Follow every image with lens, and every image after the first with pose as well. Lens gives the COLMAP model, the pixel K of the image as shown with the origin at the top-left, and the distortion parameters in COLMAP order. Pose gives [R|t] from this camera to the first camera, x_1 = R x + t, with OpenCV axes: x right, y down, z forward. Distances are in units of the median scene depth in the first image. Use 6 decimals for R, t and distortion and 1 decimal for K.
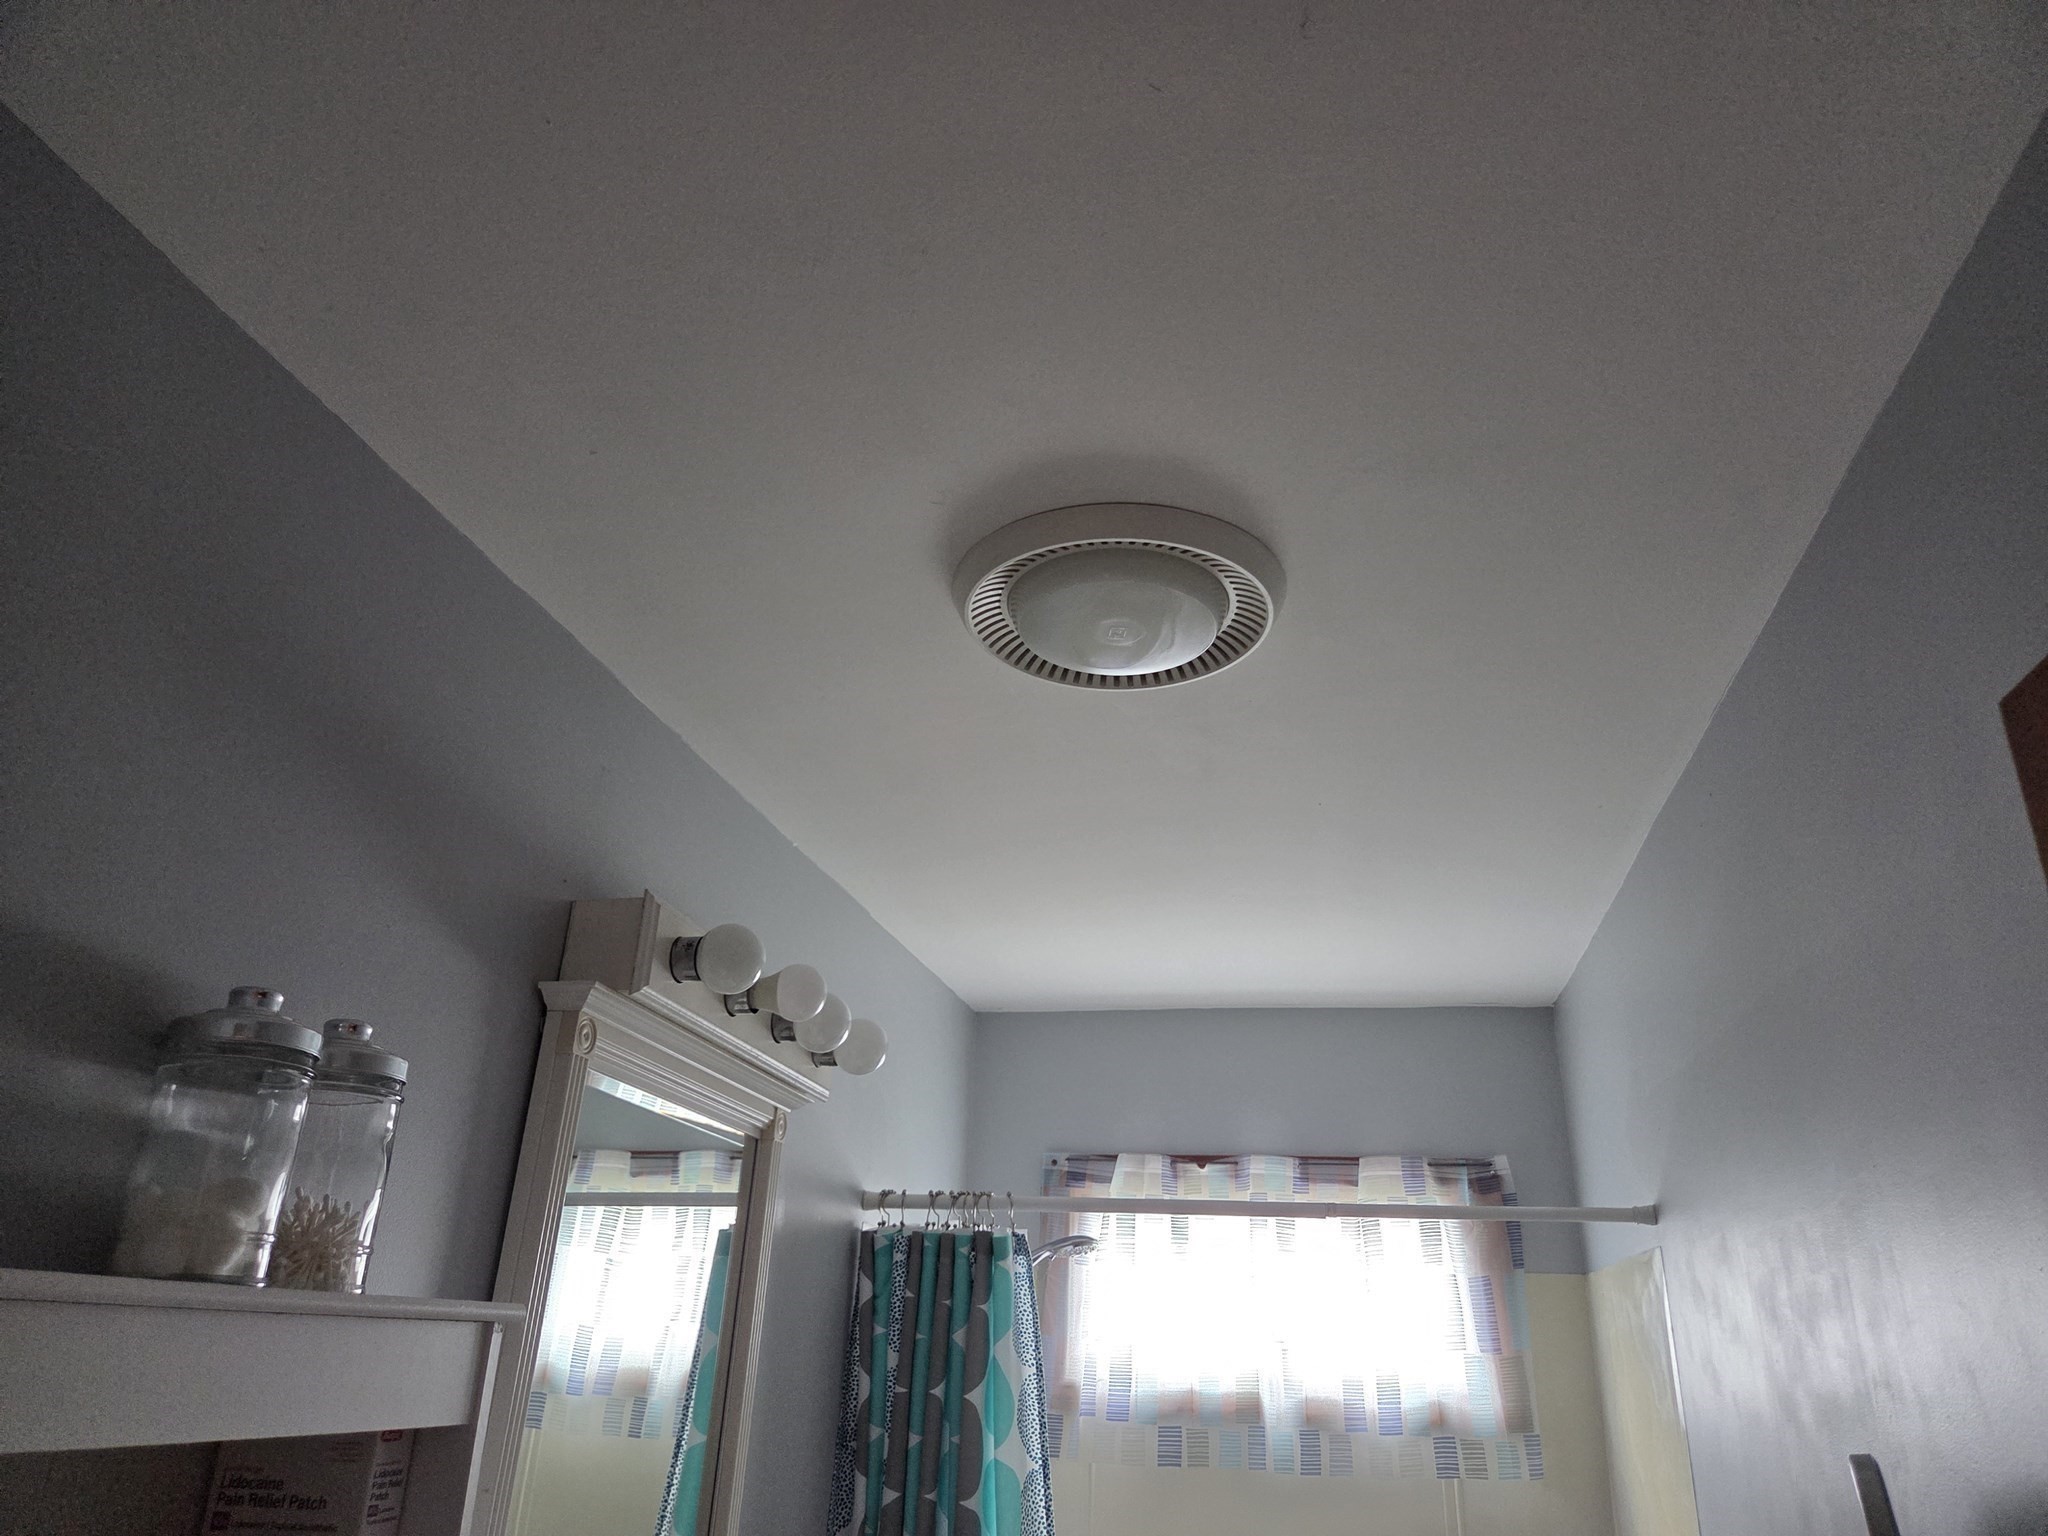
lens RADIAL K [[1387.8, 0, 1026.7], [0, 1387.8, 758.3], [0, 0, 1]] dist [0.057924, -0.047471]
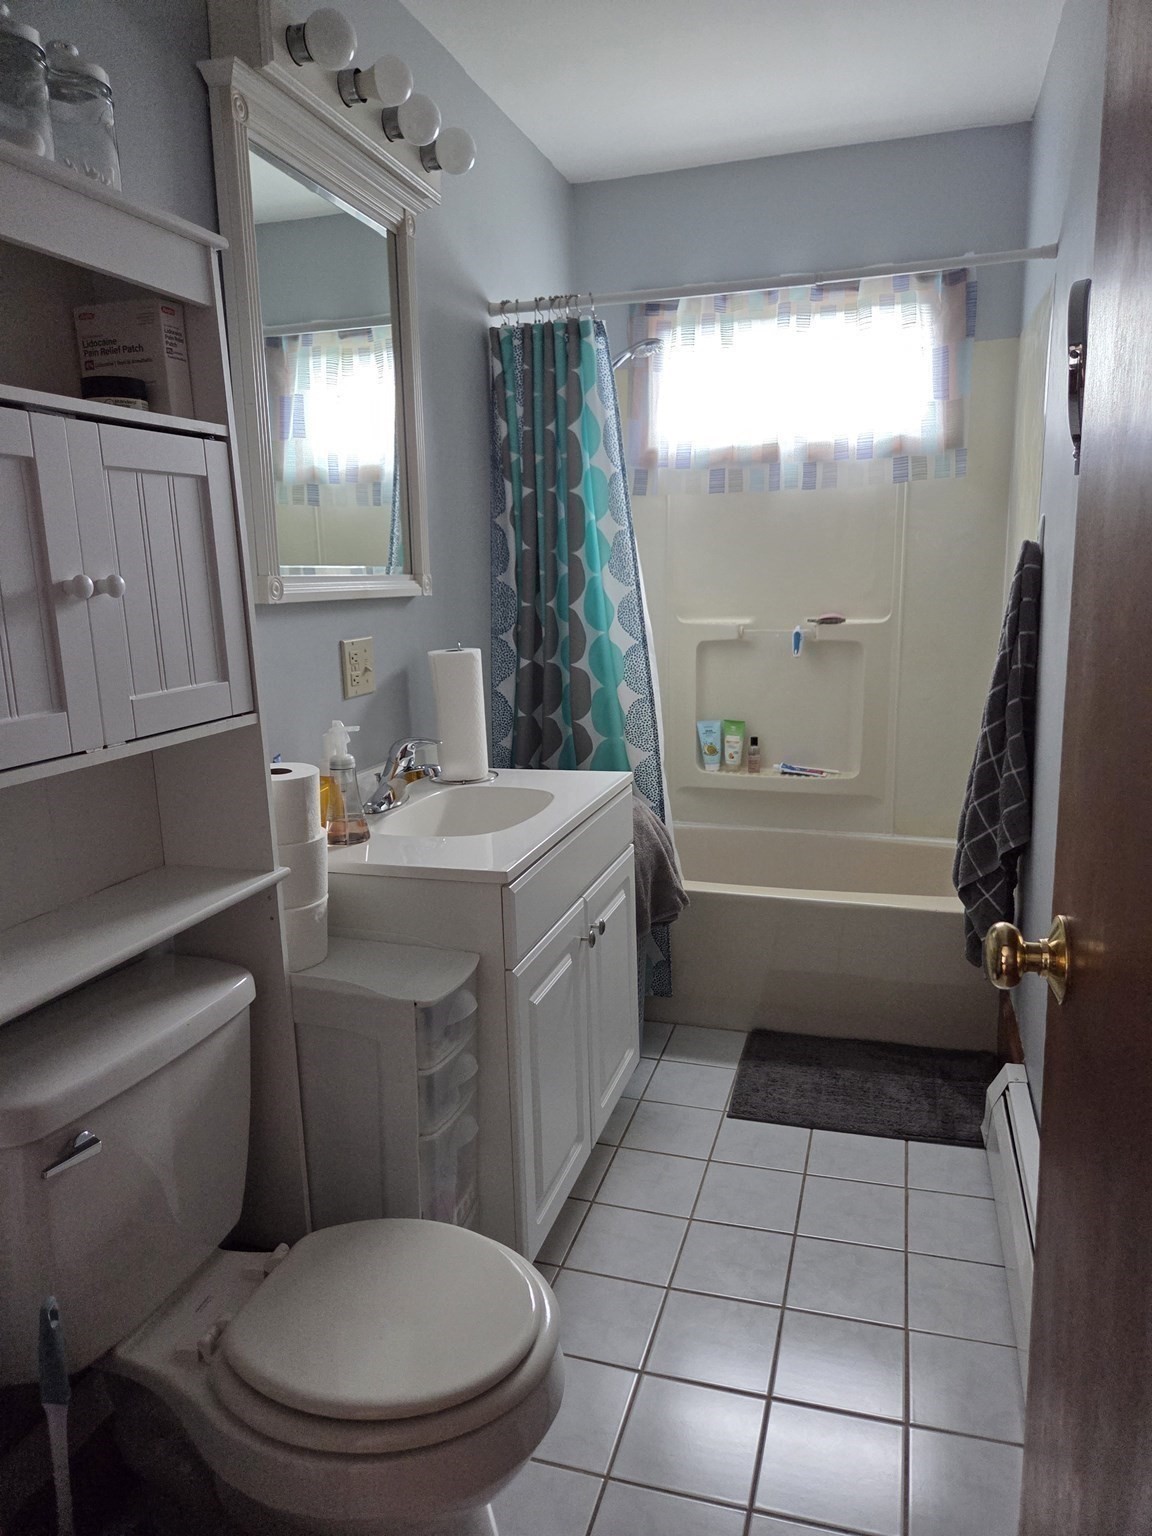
lens RADIAL K [[1040.9, 0, 581.5], [0, 1040.9, 770.9], [0, 0, 1]] dist [0.057924, -0.047471]
pose [[0.994000, -0.042142, -0.100940, 0.068438], [0.091693, 0.824188, 0.558844, 0.121403], [0.059642, -0.564747, 0.823106, -0.150987]]
